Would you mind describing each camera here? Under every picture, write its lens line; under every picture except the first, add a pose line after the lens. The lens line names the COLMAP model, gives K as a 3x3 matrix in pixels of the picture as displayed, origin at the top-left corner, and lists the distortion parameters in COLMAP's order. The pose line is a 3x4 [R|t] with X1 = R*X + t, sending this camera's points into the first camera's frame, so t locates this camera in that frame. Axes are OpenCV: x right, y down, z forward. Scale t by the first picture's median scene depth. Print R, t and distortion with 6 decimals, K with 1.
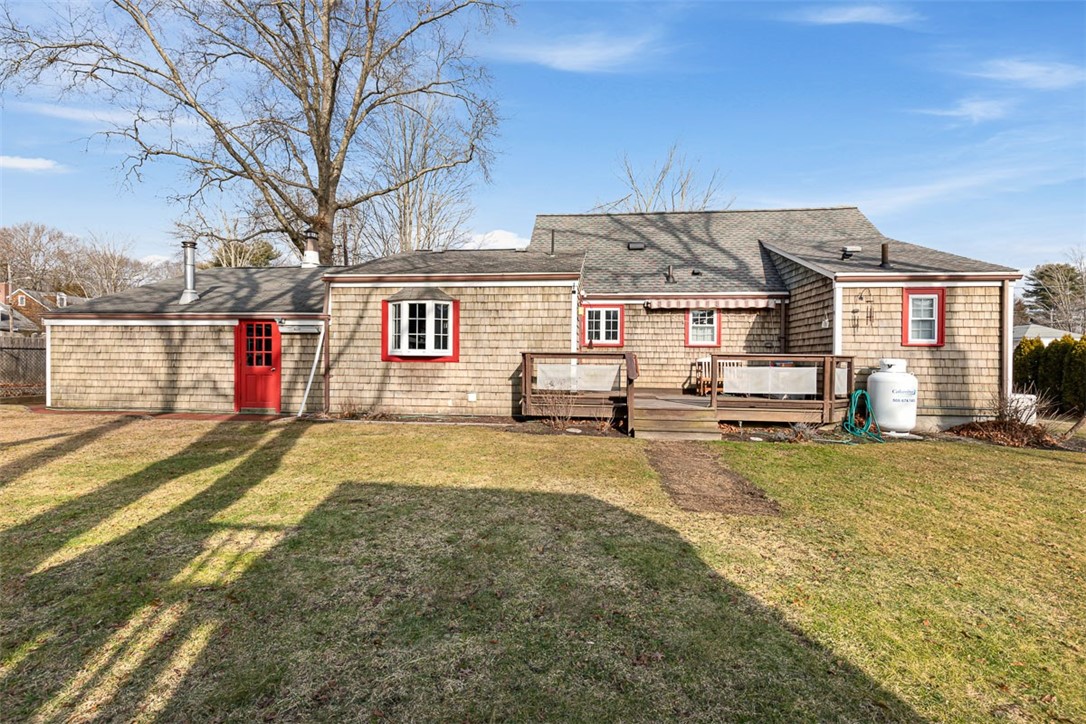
lens RADIAL K [[493.8, 0, 542.8], [0, 493.8, 364.0], [0, 0, 1]] dist [0.012871, -0.002835]
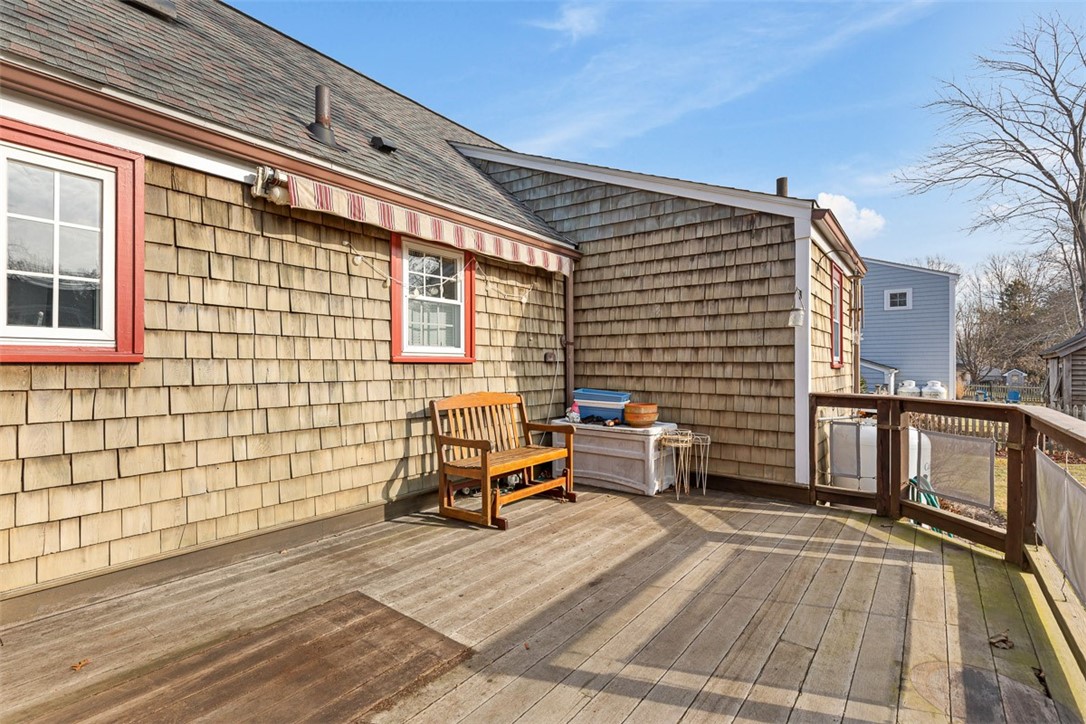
lens RADIAL K [[493.8, 0, 545.0], [0, 493.8, 361.6], [0, 0, 1]] dist [0.012871, -0.002835]
pose [[0.514340, -0.005194, 0.857571, 0.074237], [0.004047, 0.999985, 0.003629, -0.036498], [-0.857577, 0.001604, 0.514354, 0.761874]]
